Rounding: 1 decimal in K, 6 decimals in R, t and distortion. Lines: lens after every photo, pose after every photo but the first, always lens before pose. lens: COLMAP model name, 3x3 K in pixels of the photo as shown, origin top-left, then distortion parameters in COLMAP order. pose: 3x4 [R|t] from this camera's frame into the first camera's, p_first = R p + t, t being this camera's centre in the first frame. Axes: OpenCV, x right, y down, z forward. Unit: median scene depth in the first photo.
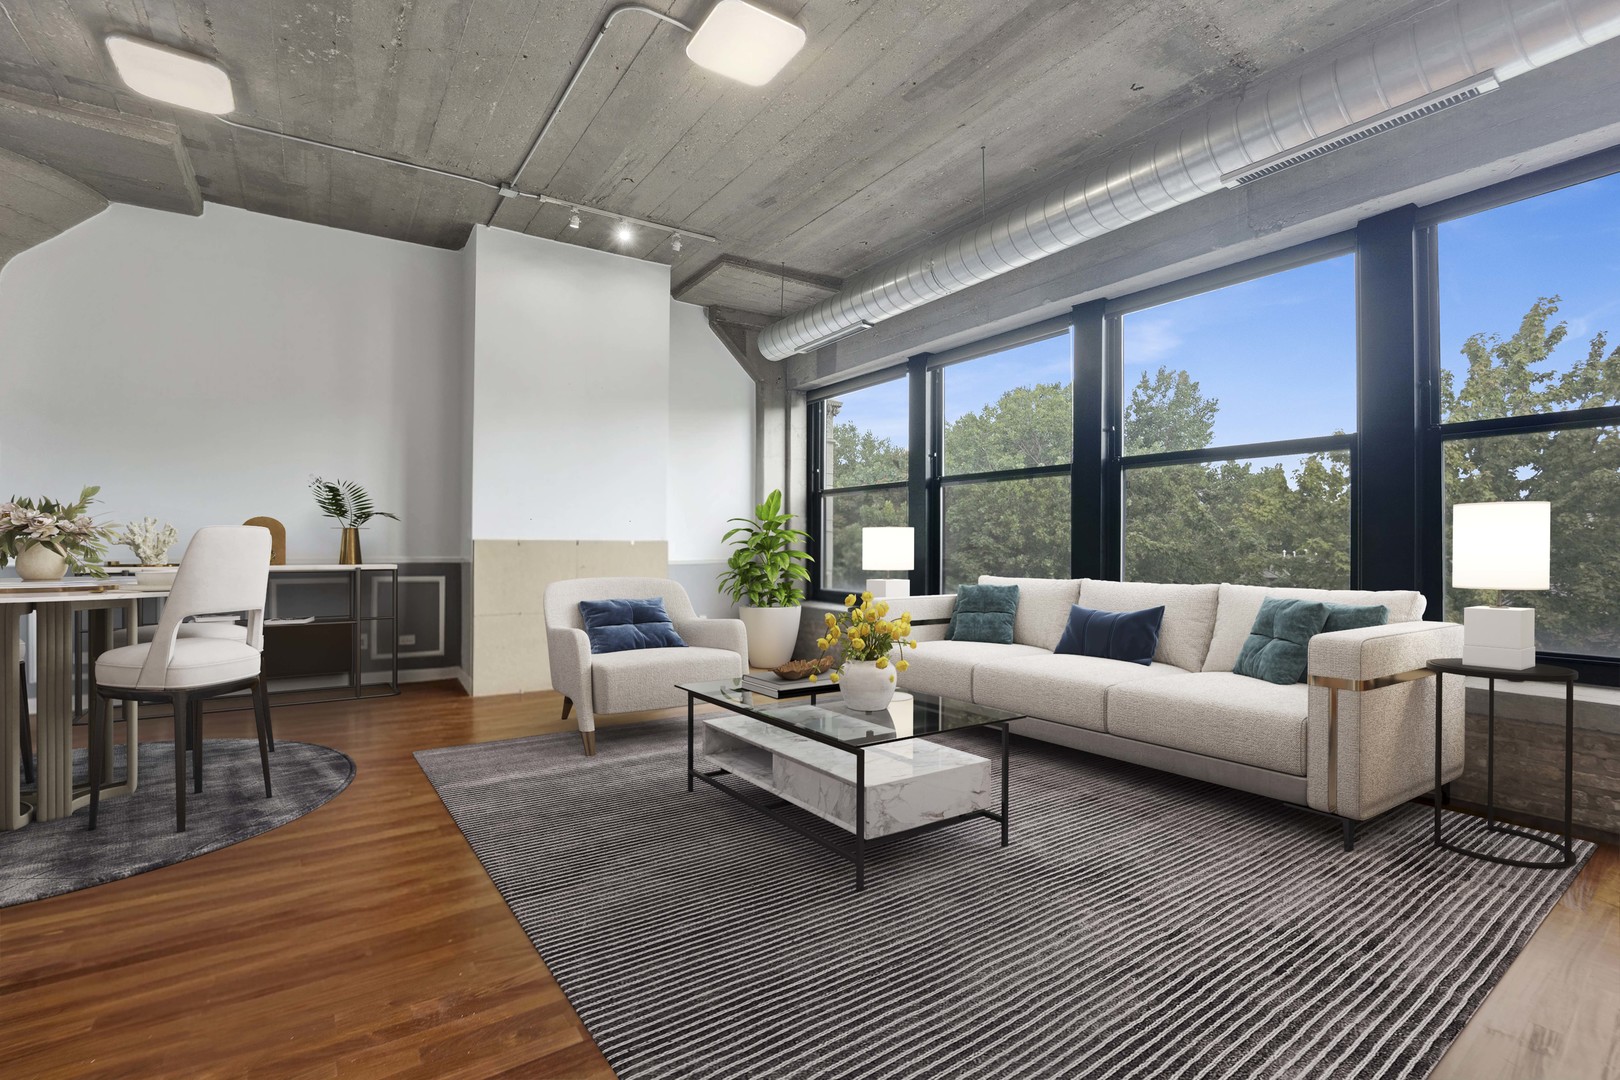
lens RADIAL K [[646.2, 0, 810.0], [0, 646.2, 540.0], [0, 0, 1]] dist [-0.024442, -0.000348]
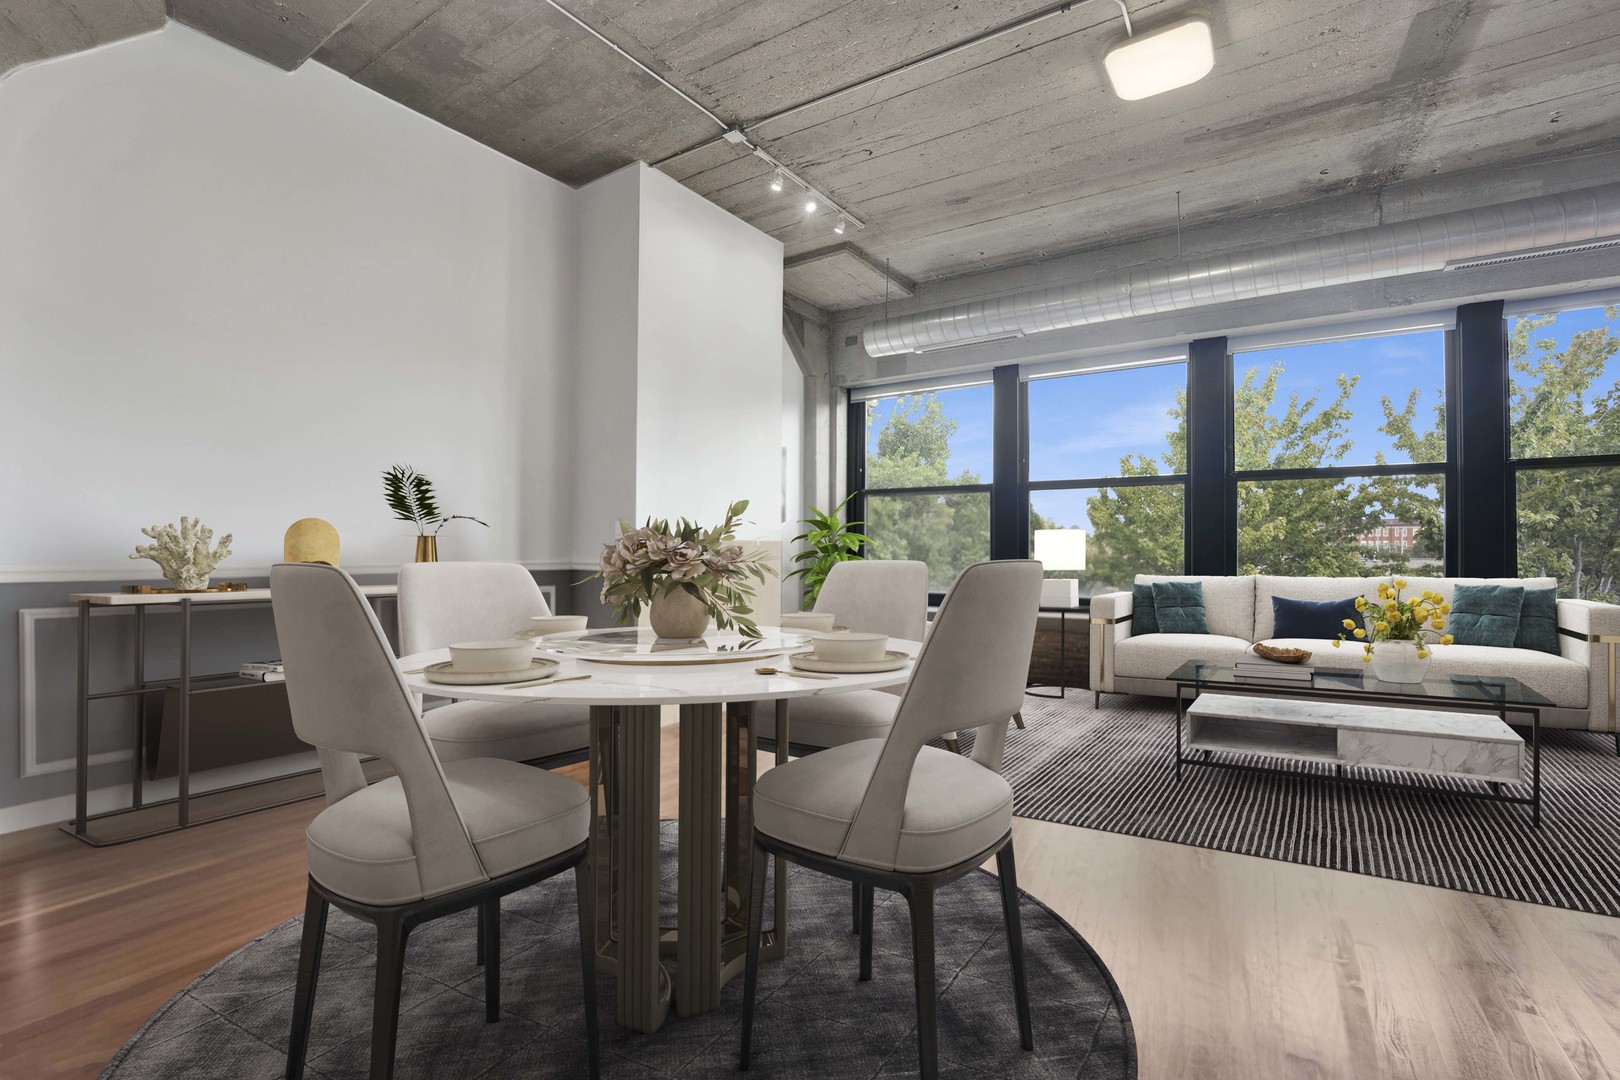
lens RADIAL K [[669.2, 0, 816.8], [0, 669.2, 547.3], [0, 0, 1]] dist [-0.020266, -0.000089]
pose [[0.940956, 0.008561, 0.338421, -0.714272], [-0.007082, 0.999959, -0.005604, 0.019563], [-0.338455, 0.002877, 0.940978, 0.123295]]
